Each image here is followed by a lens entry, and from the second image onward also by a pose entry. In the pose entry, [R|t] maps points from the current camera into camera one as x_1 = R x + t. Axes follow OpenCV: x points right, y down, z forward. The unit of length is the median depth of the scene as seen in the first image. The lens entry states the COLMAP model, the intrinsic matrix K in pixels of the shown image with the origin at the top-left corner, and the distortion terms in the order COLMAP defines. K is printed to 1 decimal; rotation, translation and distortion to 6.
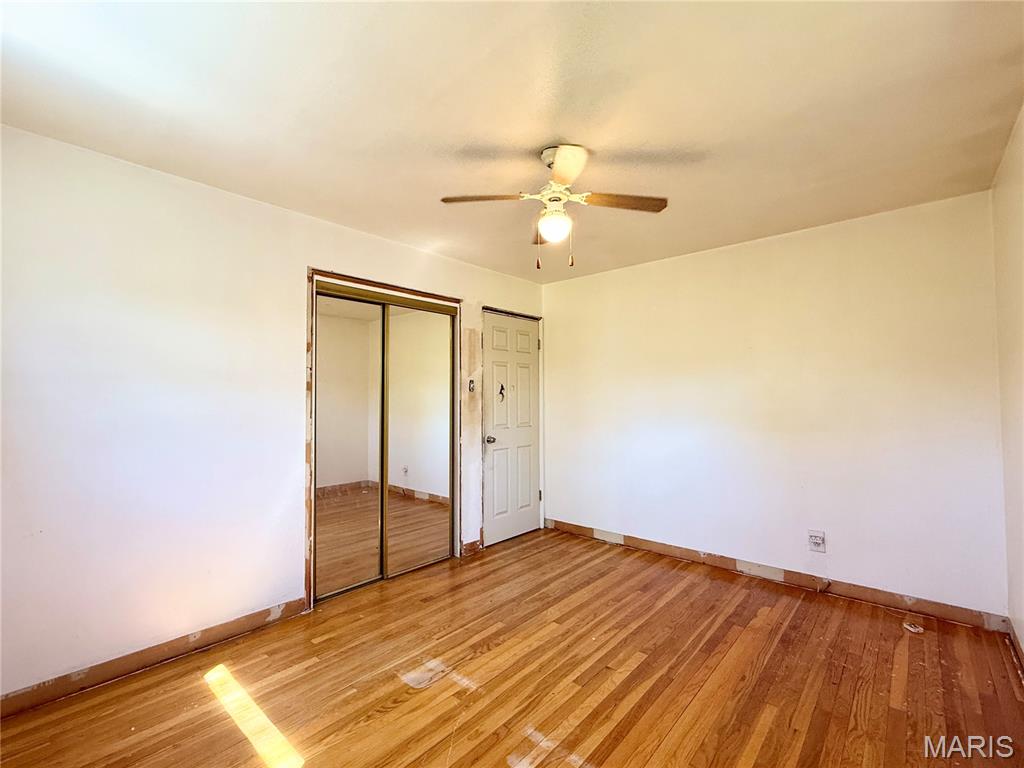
lens RADIAL K [[456.7, 0, 511.4], [0, 456.7, 387.3], [0, 0, 1]] dist [-0.001778, -0.000196]
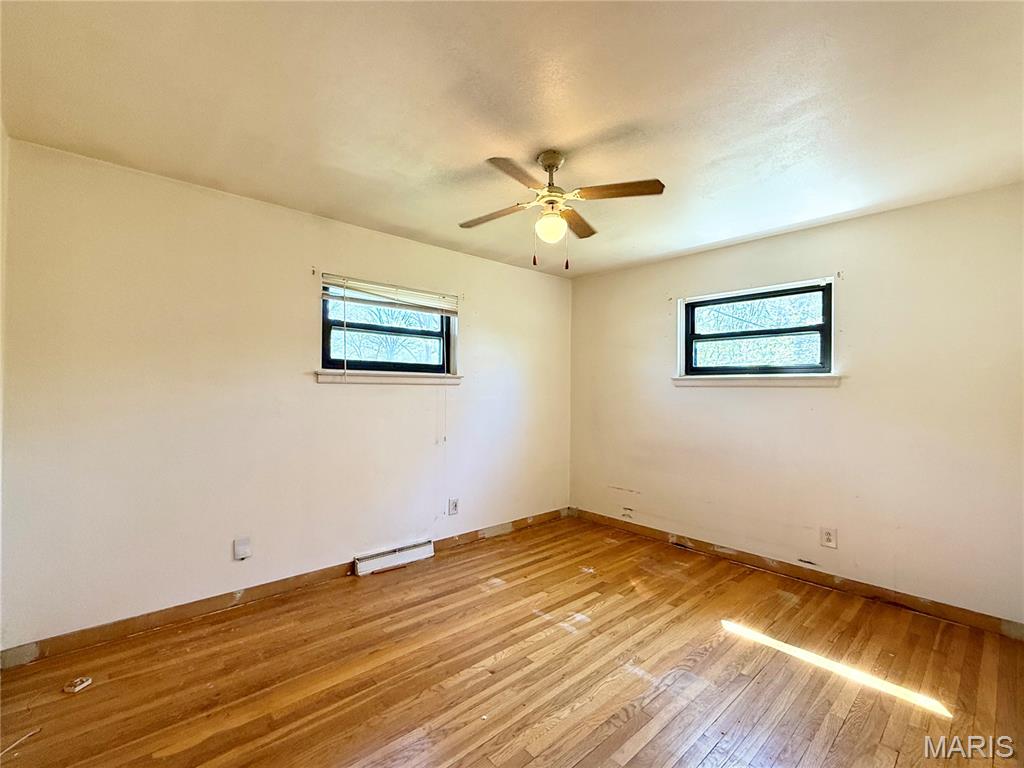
lens RADIAL K [[456.7, 0, 512.6], [0, 456.7, 387.1], [0, 0, 1]] dist [-0.001778, -0.000196]
pose [[-0.993766, -0.006087, 0.111319, 0.067173], [-0.008933, 0.999645, -0.025084, 0.036033], [-0.111127, -0.025922, -0.993468, 2.014245]]
